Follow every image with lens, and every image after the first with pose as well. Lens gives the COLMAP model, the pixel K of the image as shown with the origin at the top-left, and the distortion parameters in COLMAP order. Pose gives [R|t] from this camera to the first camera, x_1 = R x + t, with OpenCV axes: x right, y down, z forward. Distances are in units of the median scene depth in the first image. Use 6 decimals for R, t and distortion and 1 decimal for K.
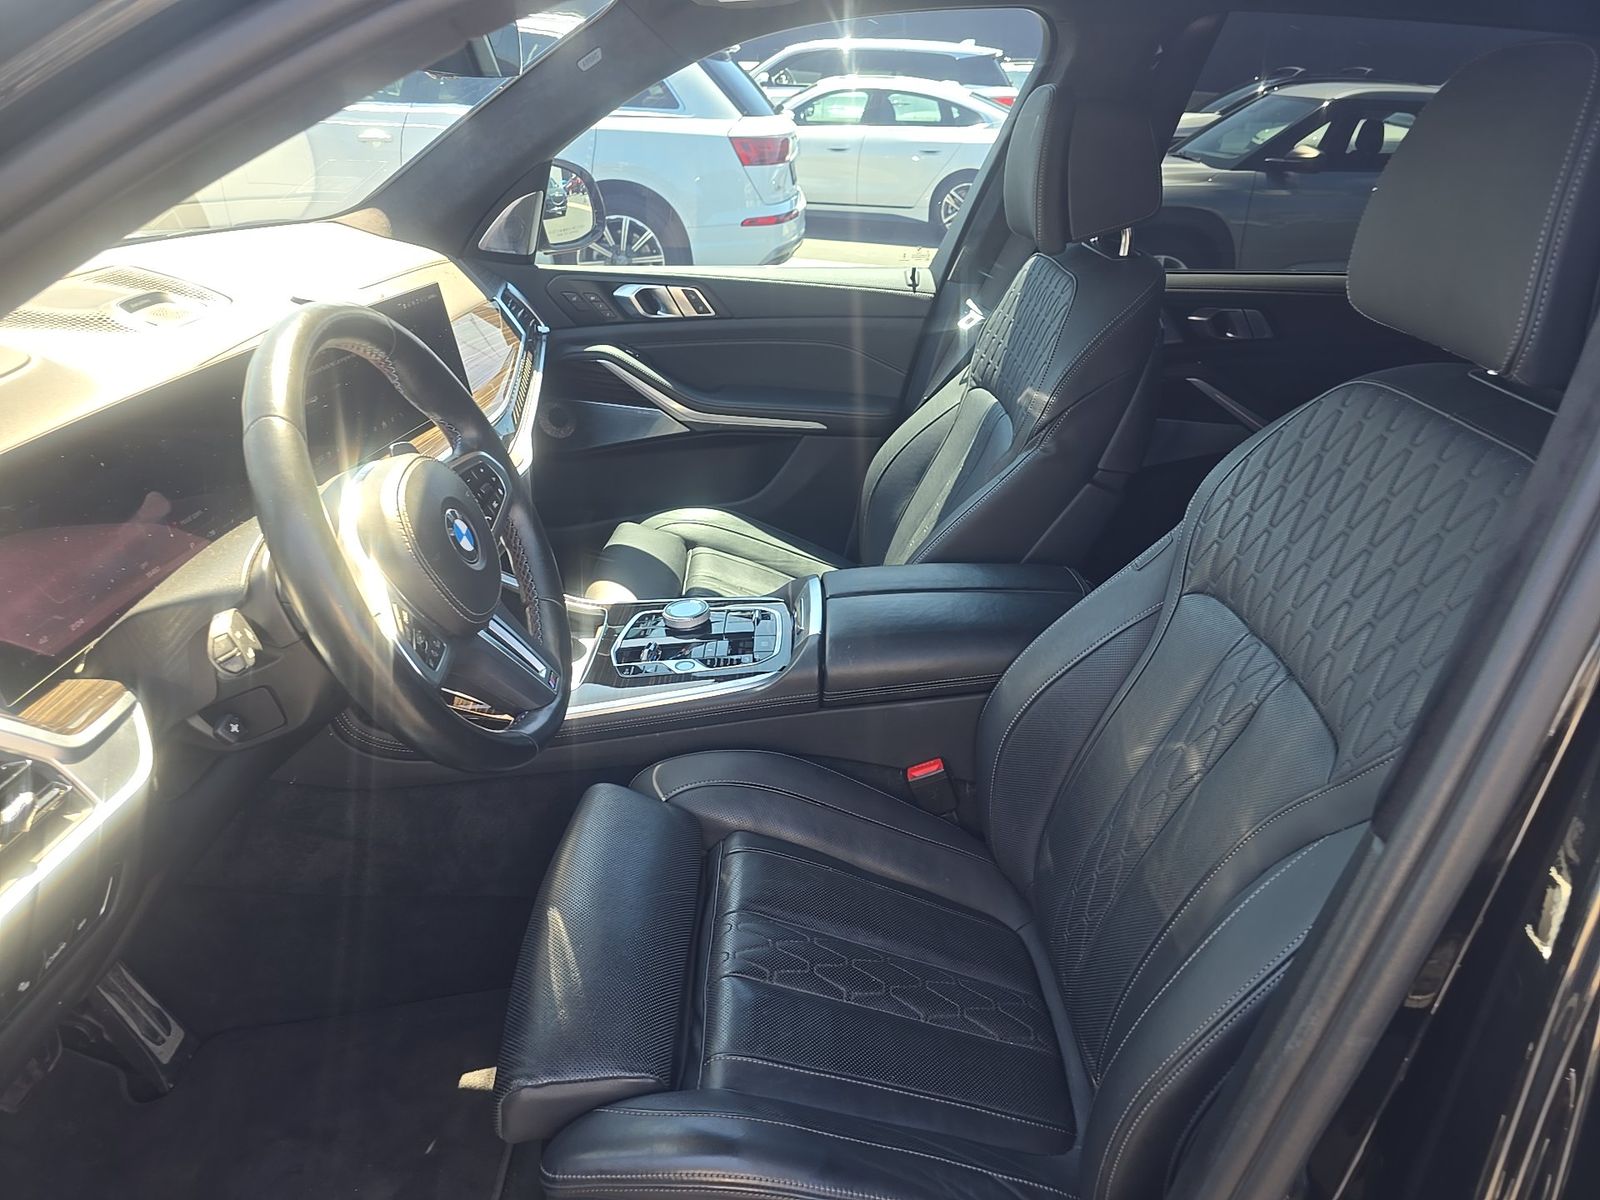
lens RADIAL K [[1102.2, 0, 808.1], [0, 1102.2, 603.3], [0, 0, 1]] dist [0.035821, -0.029651]
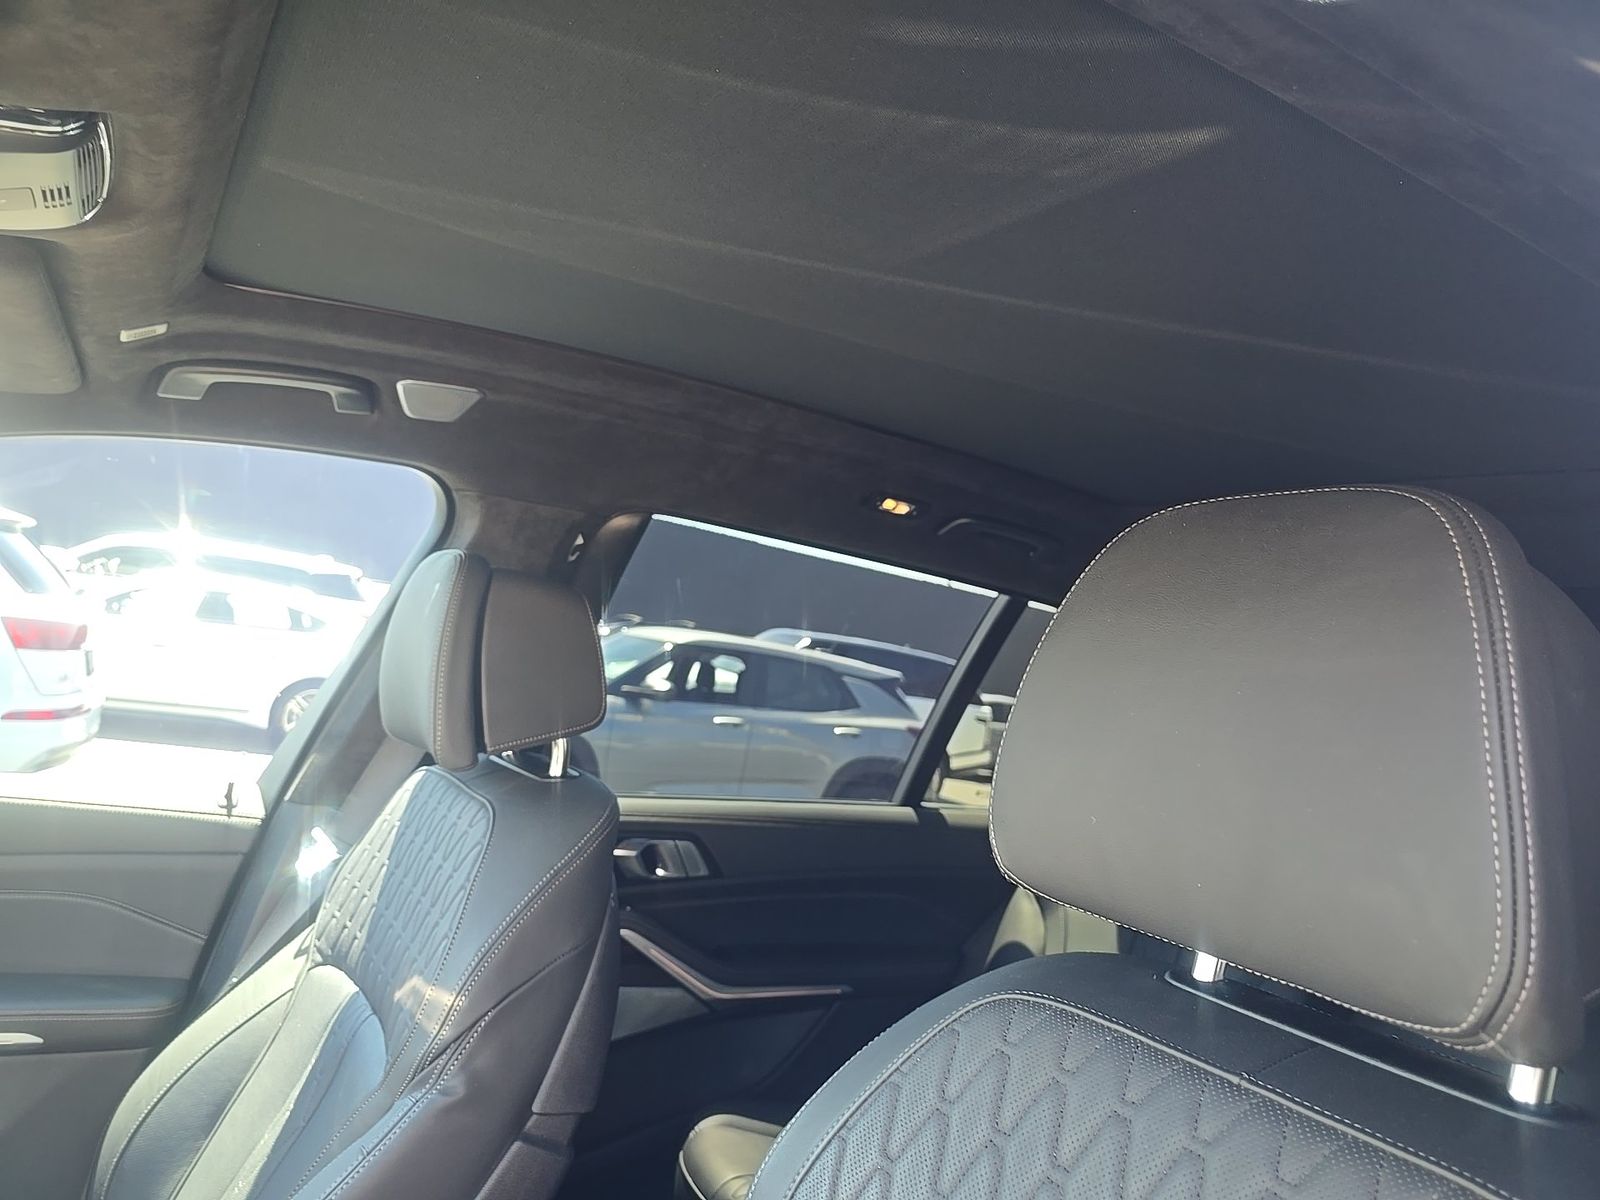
lens RADIAL K [[1102.2, 0, 807.8], [0, 1102.2, 594.5], [0, 0, 1]] dist [0.035821, -0.029651]
pose [[0.850259, 0.112634, 0.514173, 0.034381], [0.128316, 0.903013, -0.410002, -0.085814], [-0.510486, 0.414584, 0.753342, 0.268451]]
